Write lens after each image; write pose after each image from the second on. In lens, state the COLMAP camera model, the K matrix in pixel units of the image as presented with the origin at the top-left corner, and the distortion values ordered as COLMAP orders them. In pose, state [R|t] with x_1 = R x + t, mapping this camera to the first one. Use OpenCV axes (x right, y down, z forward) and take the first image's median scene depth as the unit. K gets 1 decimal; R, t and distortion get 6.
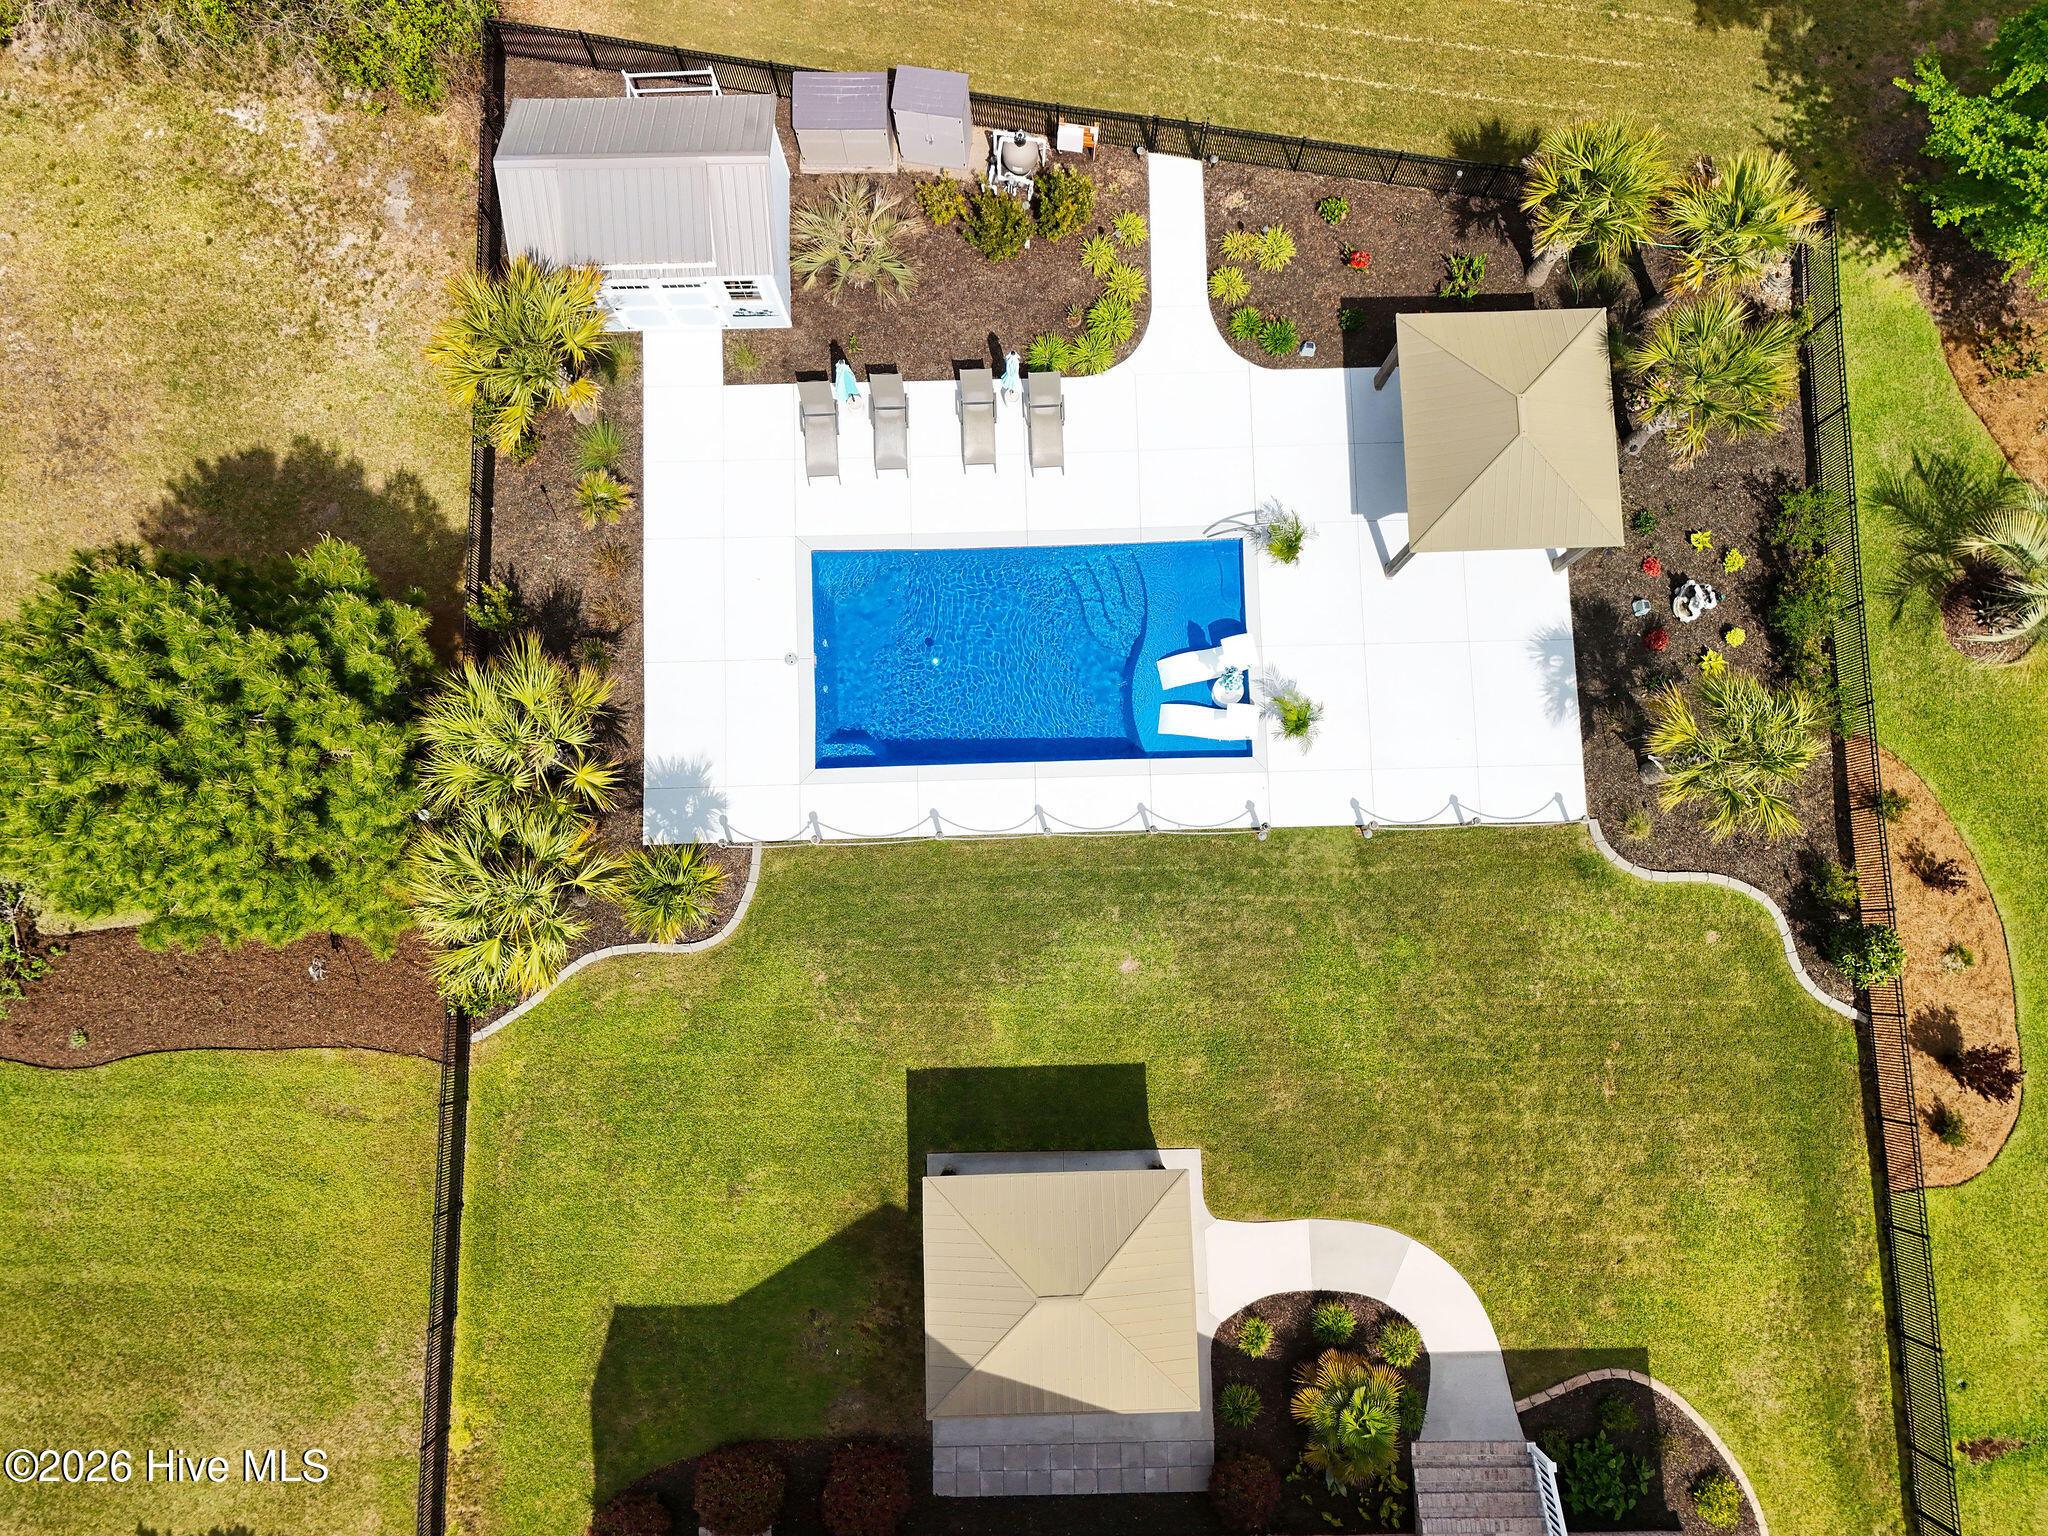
lens RADIAL K [[1490.1, 0, 1024.0], [0, 1490.1, 768.0], [0, 0, 1]] dist [0.083928, -0.092706]
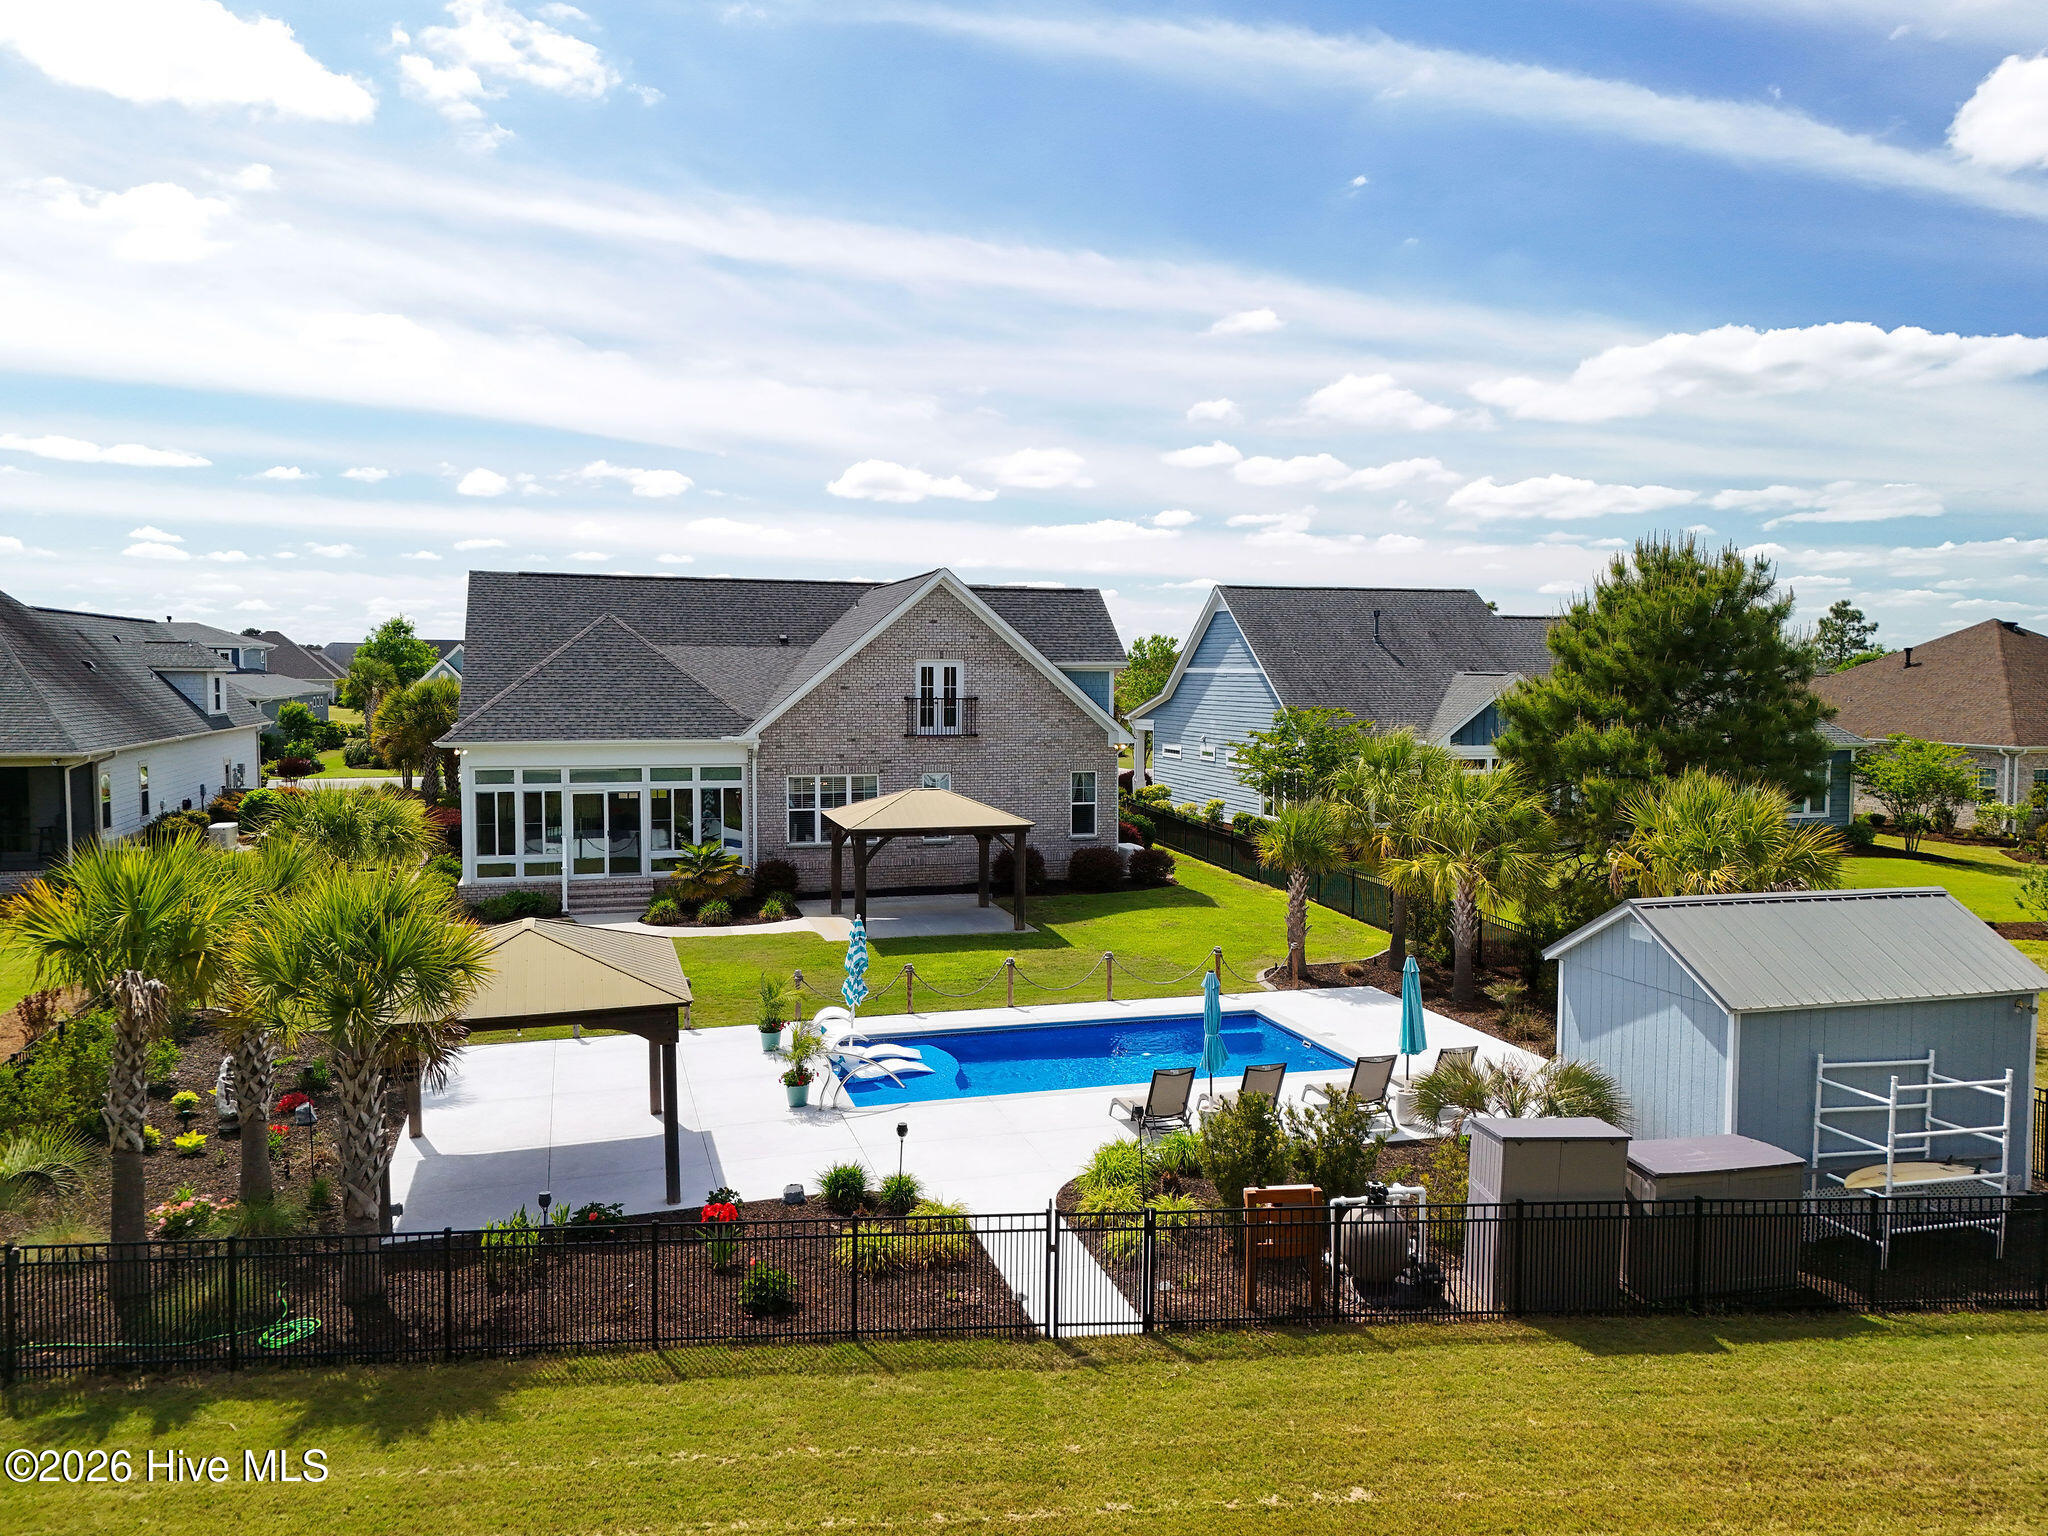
lens RADIAL K [[1491.1, 0, 1033.6], [0, 1491.1, 765.4], [0, 0, 1]] dist [0.099989, -0.119264]
pose [[-0.964817, 0.015878, -0.262444, 0.260124], [-0.260738, 0.070652, 0.962821, -0.929353], [0.033830, 0.997375, -0.064026, 0.893792]]
